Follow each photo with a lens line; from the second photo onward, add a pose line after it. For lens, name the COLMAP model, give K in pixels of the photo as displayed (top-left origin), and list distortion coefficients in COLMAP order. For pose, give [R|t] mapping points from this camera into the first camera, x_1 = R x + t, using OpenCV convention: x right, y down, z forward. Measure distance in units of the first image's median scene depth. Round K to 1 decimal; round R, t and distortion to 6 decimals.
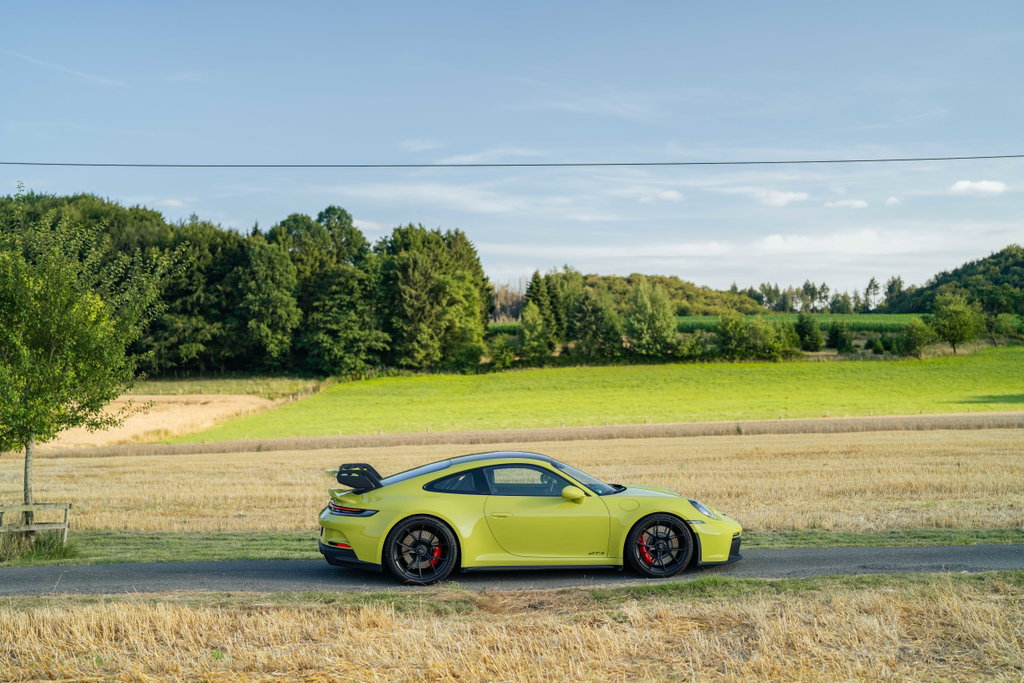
lens RADIAL K [[1415.3, 0, 515.2], [0, 1415.3, 342.8], [0, 0, 1]] dist [-0.129703, 1.006355]
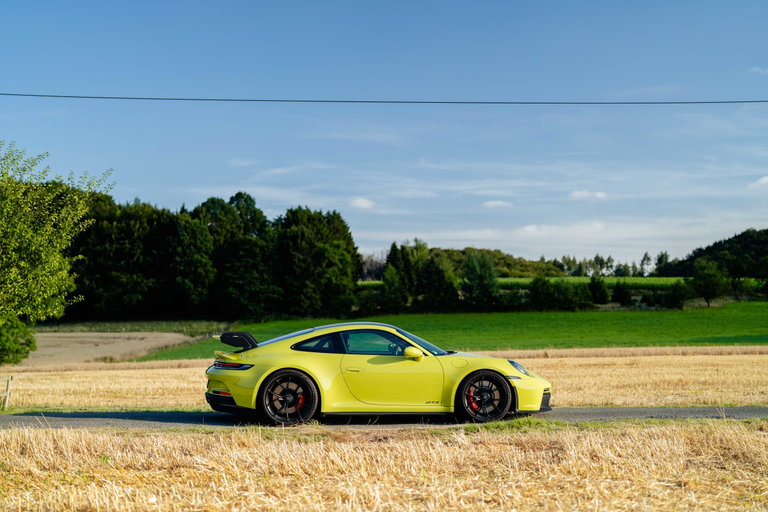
lens RADIAL K [[1061.5, 0, 386.4], [0, 1061.5, 257.0], [0, 0, 1]] dist [-0.129703, 1.006355]
pose [[0.999934, 0.008762, 0.007371, 0.000666], [-0.008456, 0.999140, -0.040586, 0.004060], [-0.007720, 0.040521, 0.999149, 0.005358]]
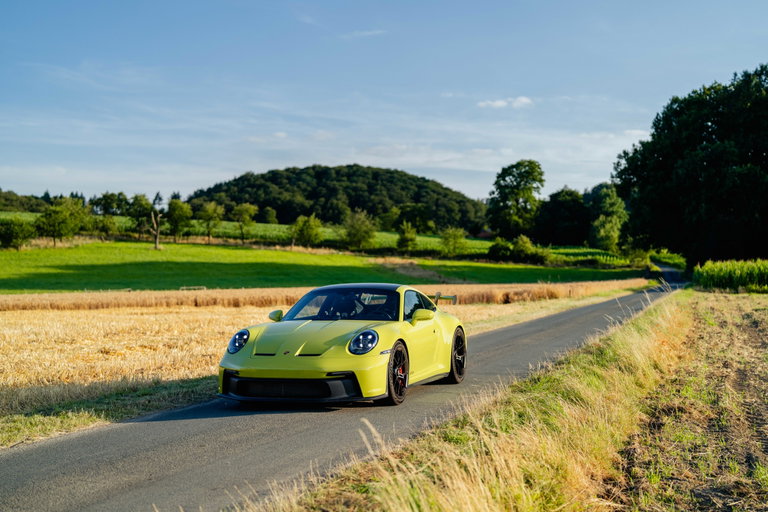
lens RADIAL K [[1051.4, 0, 386.2], [0, 1051.4, 256.8], [0, 0, 1]] dist [-0.124697, 0.924893]
pose [[0.915369, 0.026495, 0.401744, 0.211932], [-0.032160, 0.999456, 0.007364, 0.000626], [-0.401331, -0.019661, 0.915722, 0.085490]]
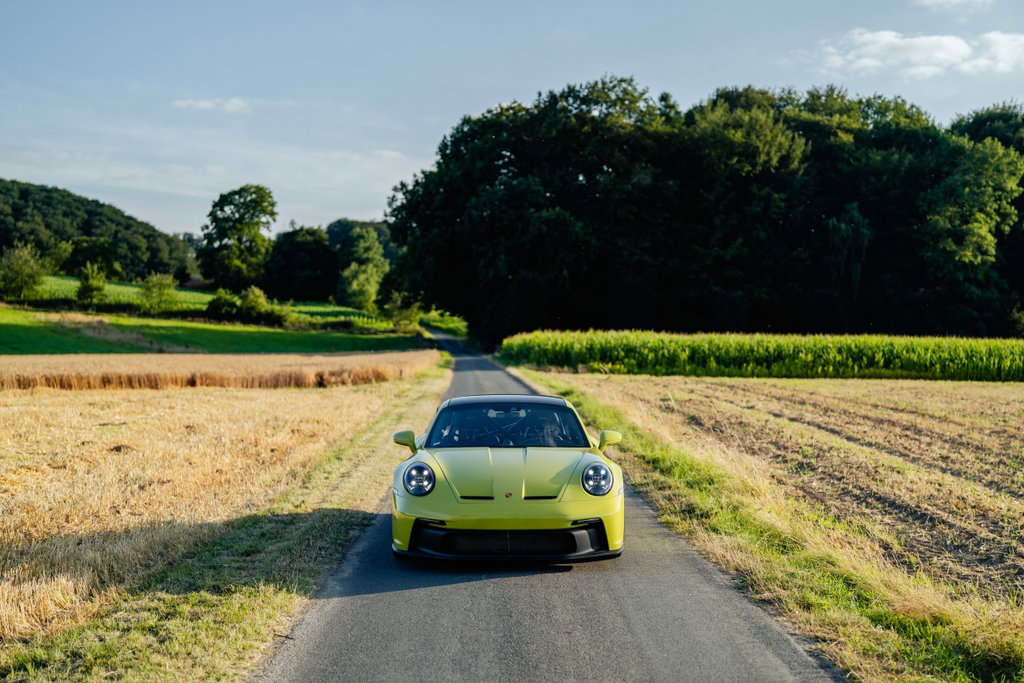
lens RADIAL K [[1401.8, 0, 514.9], [0, 1401.8, 342.5], [0, 0, 1]] dist [-0.124697, 0.924893]
pose [[0.731861, 0.031569, 0.680722, 0.194110], [-0.055213, 0.998389, 0.013060, -0.000435], [-0.679214, -0.047143, 0.732425, 0.095450]]
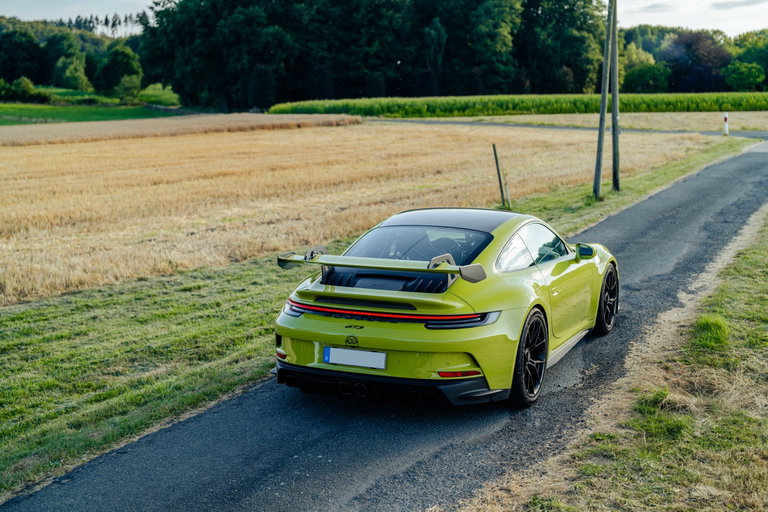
lens RADIAL K [[1061.5, 0, 386.4], [0, 1061.5, 257.0], [0, 0, 1]] dist [-0.129703, 1.006355]
pose [[0.510159, -0.118229, 0.851915, -0.035380], [-0.014930, 0.989140, 0.146213, 0.001383], [-0.859951, -0.087311, 0.502854, 0.052724]]
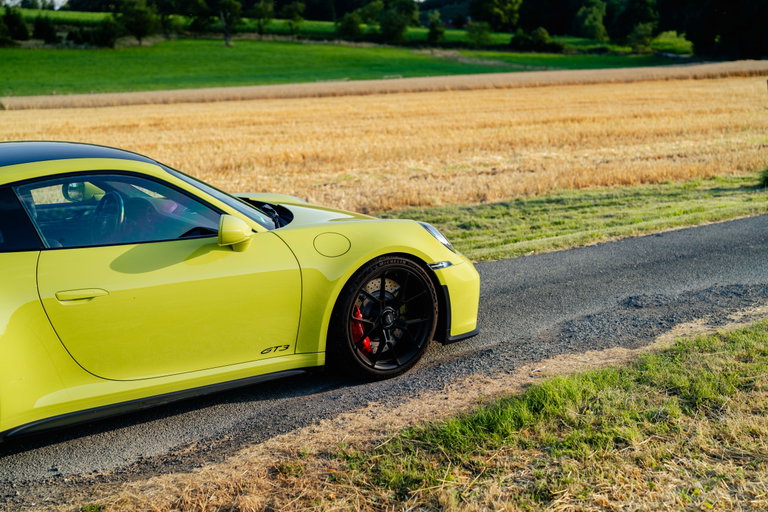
lens RADIAL K [[1061.5, 0, 386.4], [0, 1061.5, 257.0], [0, 0, 1]] dist [-0.129703, 1.006355]
pose [[0.854689, -0.091491, 0.511014, -0.006115], [-0.013402, 0.980131, 0.197897, 0.003081], [-0.518967, -0.175989, 0.836482, 0.045519]]
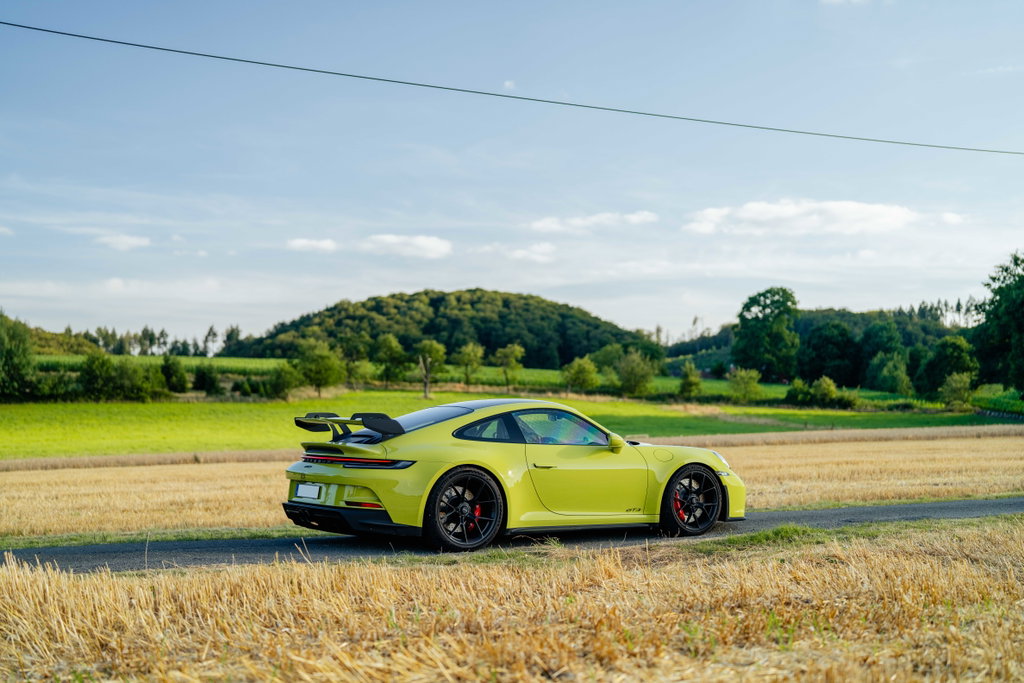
lens RADIAL K [[1415.3, 0, 515.2], [0, 1415.3, 342.8], [0, 0, 1]] dist [-0.129703, 1.006355]
pose [[0.891635, 0.033708, 0.451498, -0.027098], [-0.018081, 0.999080, -0.038880, 0.005372], [-0.452394, 0.026503, 0.891424, 0.016574]]
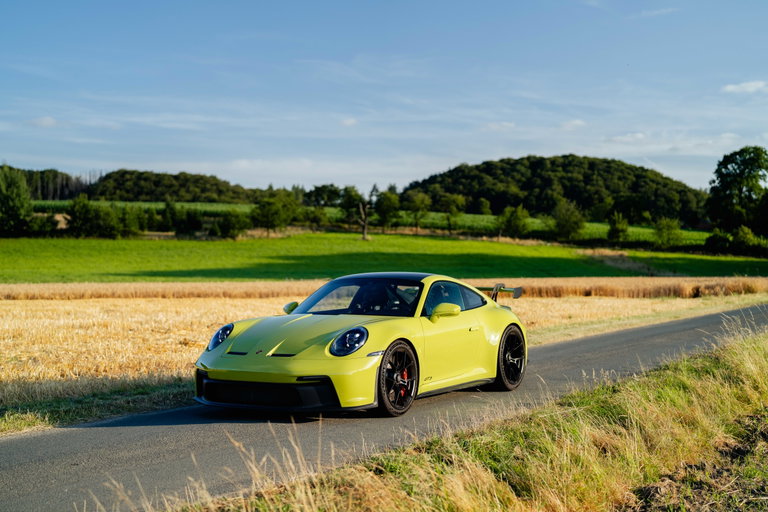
lens RADIAL K [[1051.4, 0, 386.2], [0, 1051.4, 256.8], [0, 0, 1]] dist [-0.124697, 0.924893]
pose [[0.978172, 0.028414, 0.205844, 0.223353], [-0.033761, 0.999176, 0.022507, 0.000699], [-0.205035, -0.028965, 0.978326, 0.090026]]
